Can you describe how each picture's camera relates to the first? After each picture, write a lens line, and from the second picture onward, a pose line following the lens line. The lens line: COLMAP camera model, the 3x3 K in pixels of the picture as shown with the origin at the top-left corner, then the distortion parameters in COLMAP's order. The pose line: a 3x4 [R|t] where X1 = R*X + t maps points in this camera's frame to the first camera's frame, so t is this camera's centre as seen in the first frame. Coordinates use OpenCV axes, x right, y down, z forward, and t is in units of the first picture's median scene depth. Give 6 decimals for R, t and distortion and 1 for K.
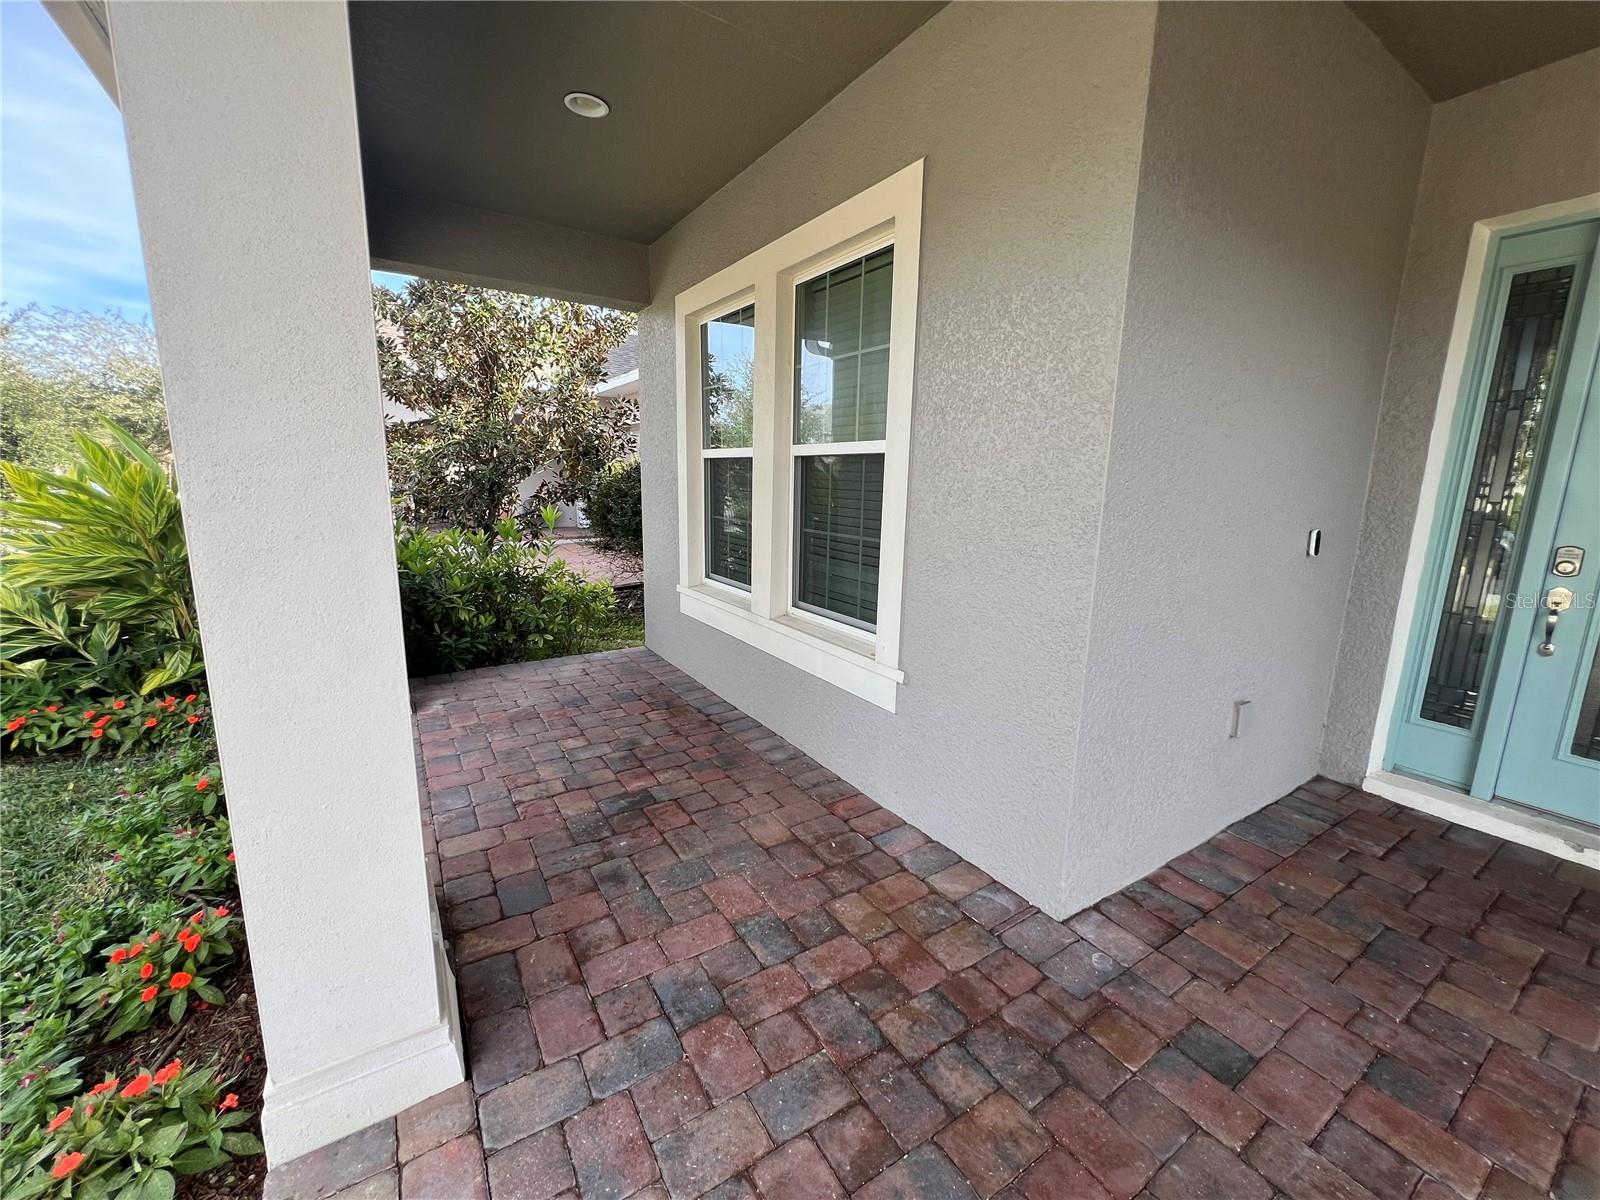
lens RADIAL K [[638.3, 0, 801.0], [0, 638.3, 596.4], [0, 0, 1]] dist [-0.002636, 0.000727]
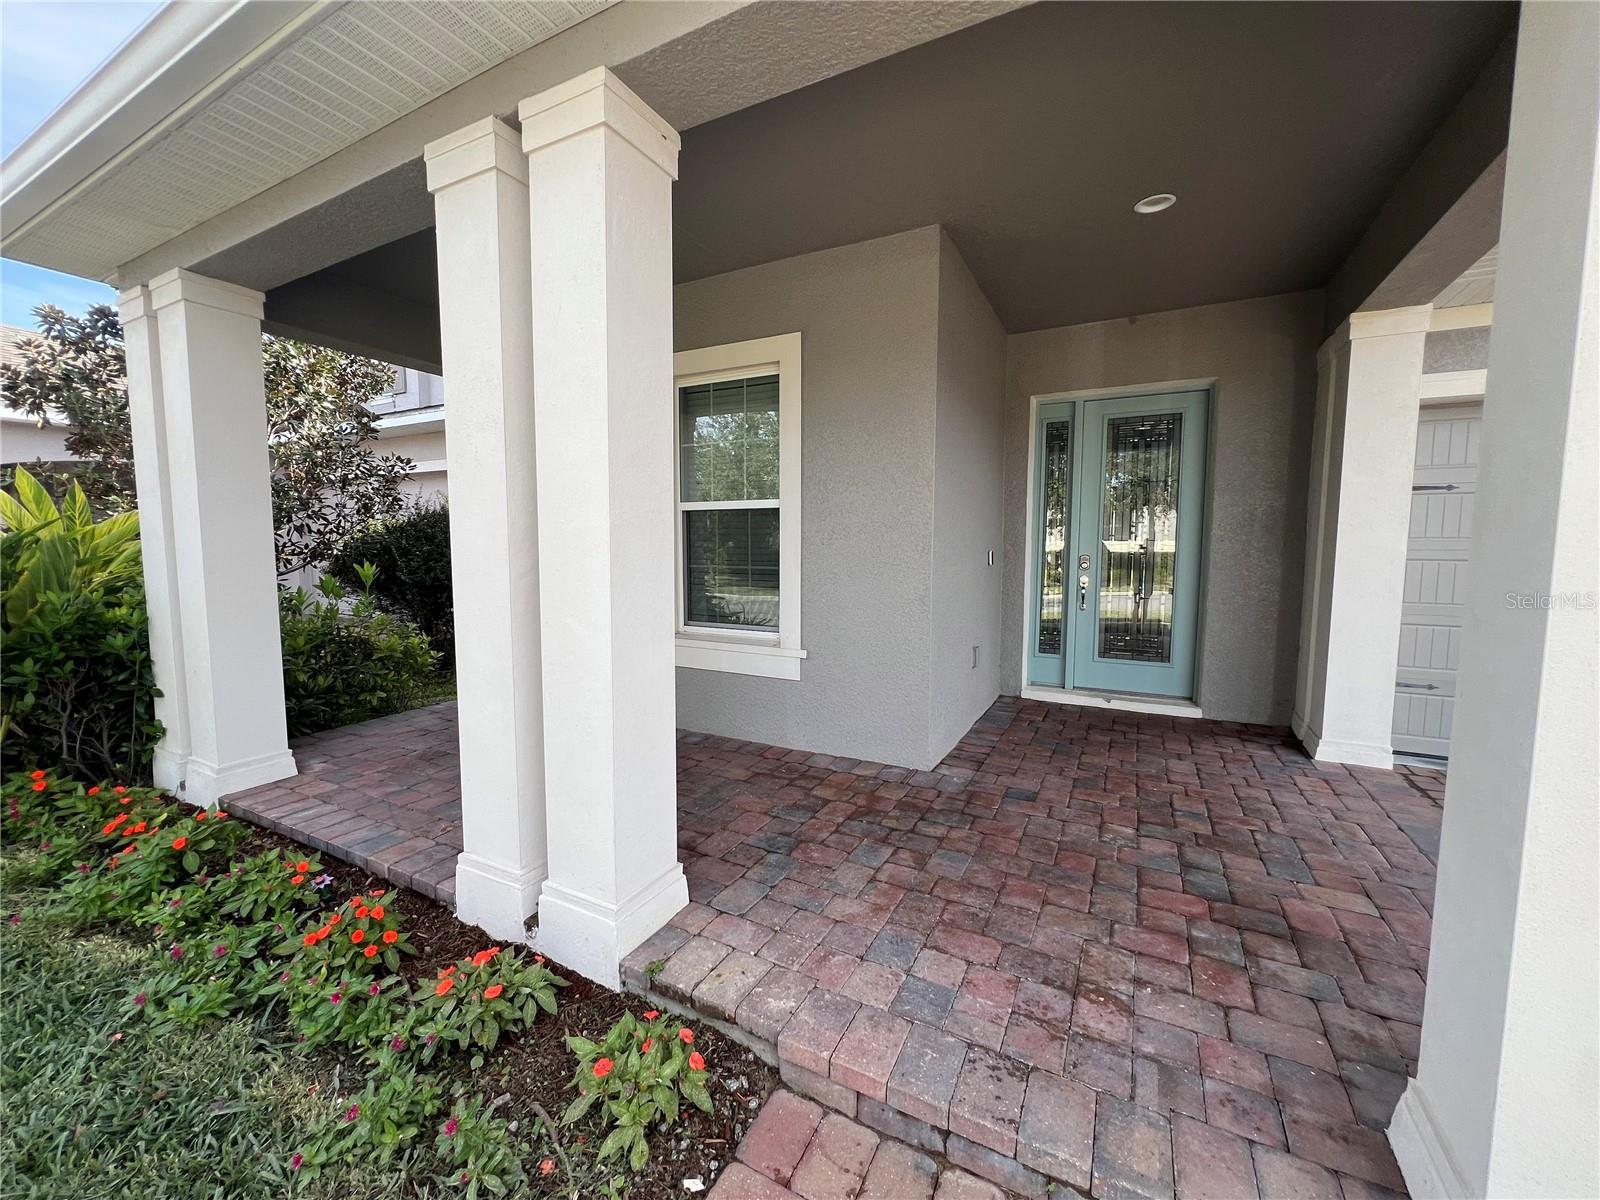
lens RADIAL K [[638.3, 0, 795.1], [0, 638.3, 599.2], [0, 0, 1]] dist [-0.002636, 0.000727]
pose [[0.872720, -0.061715, 0.484304, -0.662825], [0.105517, 0.992376, -0.063683, 0.103498], [-0.476681, 0.106679, 0.872579, -0.359258]]
